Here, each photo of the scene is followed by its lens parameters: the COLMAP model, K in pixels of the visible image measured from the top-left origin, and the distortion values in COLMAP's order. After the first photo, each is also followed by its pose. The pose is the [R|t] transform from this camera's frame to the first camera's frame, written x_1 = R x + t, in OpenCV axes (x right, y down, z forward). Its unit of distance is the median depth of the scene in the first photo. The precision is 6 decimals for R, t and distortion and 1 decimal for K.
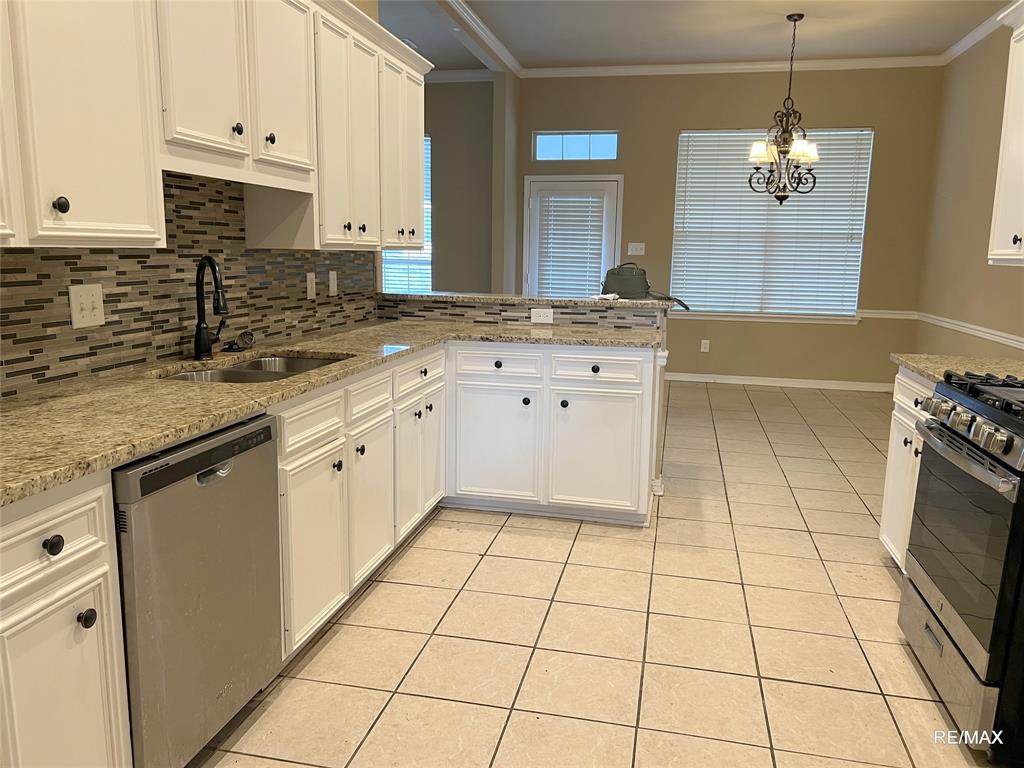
lens RADIAL K [[772.7, 0, 512.2], [0, 772.7, 387.1], [0, 0, 1]] dist [-0.003273, -0.001471]
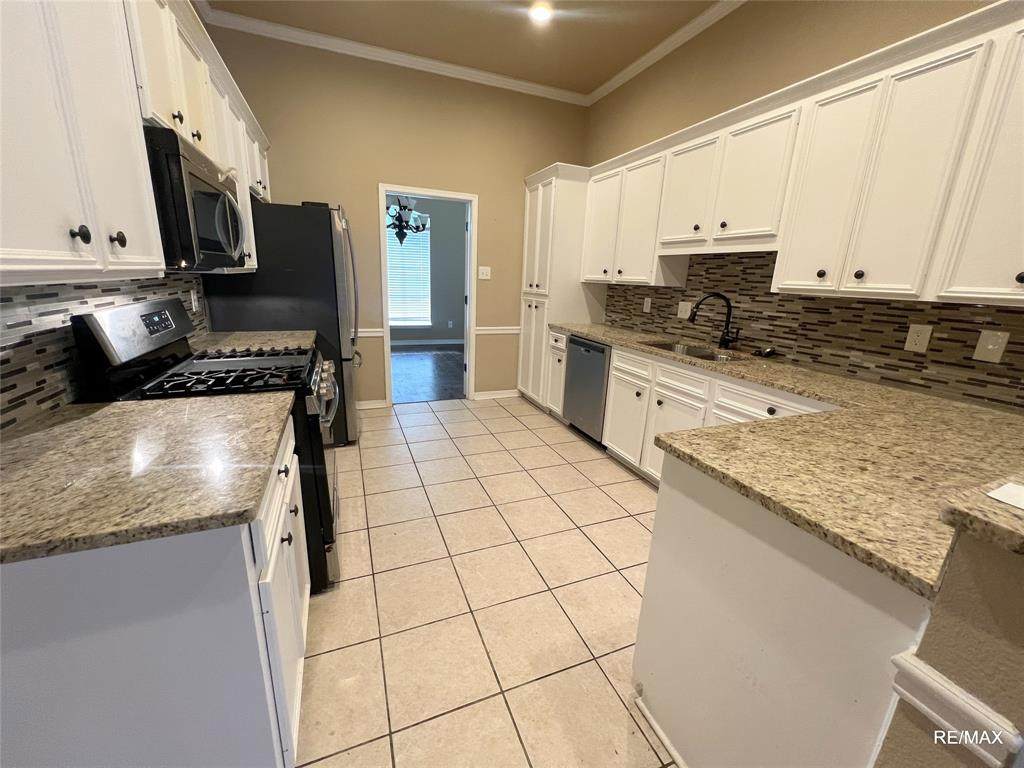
lens RADIAL K [[411.7, 0, 510.8], [0, 411.7, 380.9], [0, 0, 1]] dist [0.003090, 0.000273]
pose [[-0.820454, 0.102588, -0.562433, 0.532813], [-0.145025, 0.914246, 0.378316, -0.238535], [0.553012, 0.391957, -0.735219, 1.305704]]
